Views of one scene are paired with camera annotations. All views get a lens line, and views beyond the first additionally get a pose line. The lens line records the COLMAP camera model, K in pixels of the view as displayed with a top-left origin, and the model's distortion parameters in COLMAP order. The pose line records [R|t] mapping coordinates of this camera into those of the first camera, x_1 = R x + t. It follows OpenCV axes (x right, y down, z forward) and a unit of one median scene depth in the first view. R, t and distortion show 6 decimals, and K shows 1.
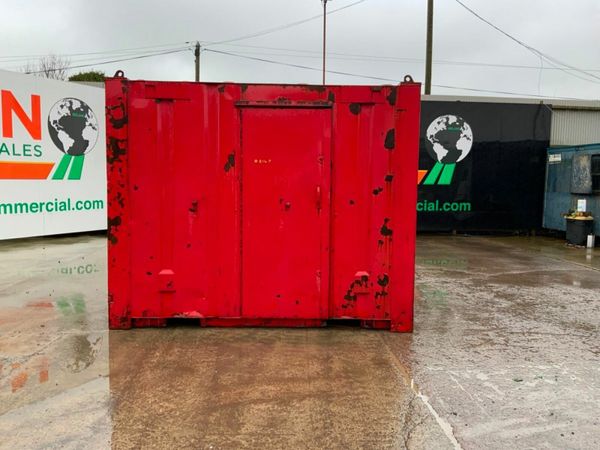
lens RADIAL K [[494.3, 0, 299.7], [0, 494.3, 223.9], [0, 0, 1]] dist [0.109675, -0.224956]
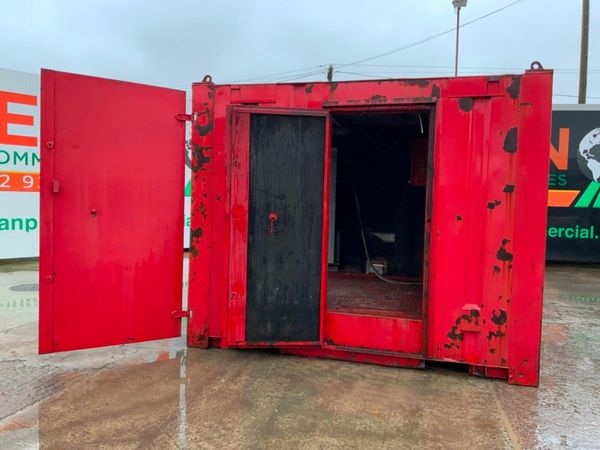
lens RADIAL K [[494.3, 0, 299.7], [0, 494.3, 223.9], [0, 0, 1]] dist [0.109675, -0.224956]
pose [[0.962912, 0.025230, -0.268634, 0.072004], [-0.037959, 0.998384, -0.042296, 0.010520], [0.267133, 0.050924, 0.962313, 0.137695]]
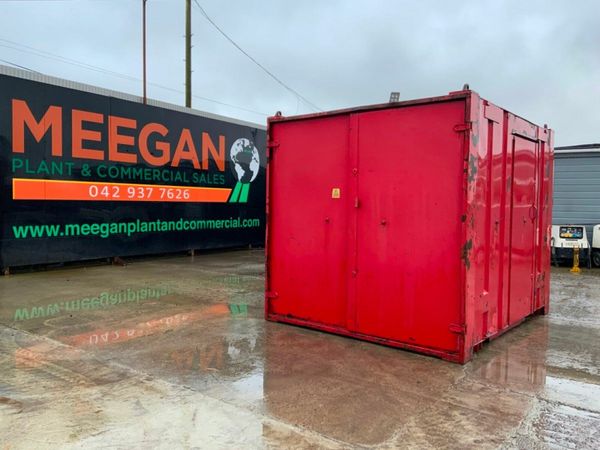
lens RADIAL K [[494.3, 0, 299.7], [0, 494.3, 223.9], [0, 0, 1]] dist [0.109675, -0.224956]
pose [[0.649812, -0.034999, 0.759288, -1.246303], [0.060531, 0.998149, -0.005794, -0.055681], [-0.757681, 0.049726, 0.650728, 0.619646]]
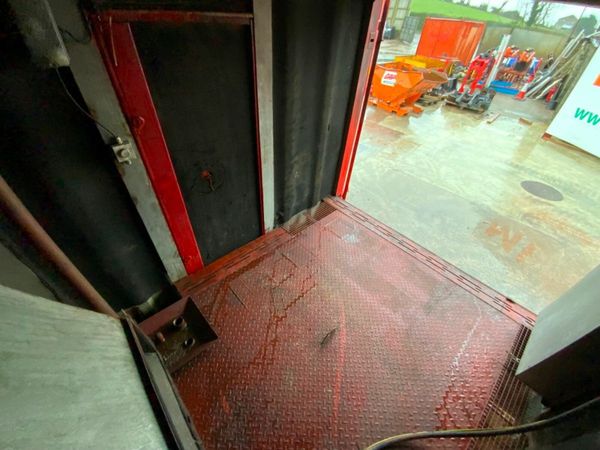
lens RADIAL K [[242.5, 0, 301.7], [0, 242.5, 219.9], [0, 0, 1]] dist [0.002696, -0.000125]
pose [[-0.750615, 0.384027, -0.537681, 0.074472], [-0.136497, 0.706079, 0.694854, -0.249845], [0.646487, 0.594959, -0.477575, 1.278400]]
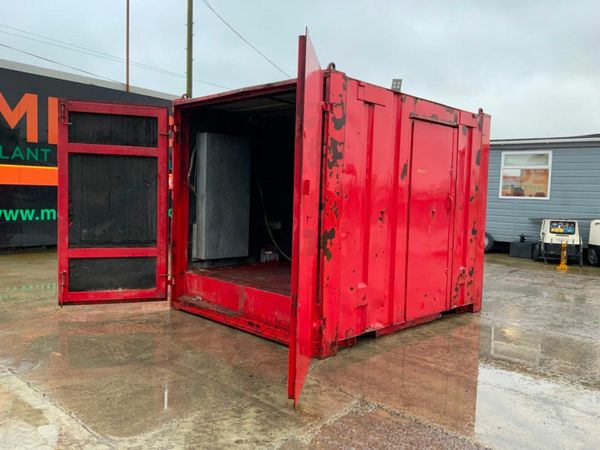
lens RADIAL K [[494.3, 0, 299.7], [0, 494.3, 223.9], [0, 0, 1]] dist [0.109675, -0.224956]
pose [[0.719980, -0.034541, 0.693135, -0.988128], [0.041211, 0.999126, 0.006983, -0.030167], [-0.692770, 0.023538, 0.720774, 0.400464]]
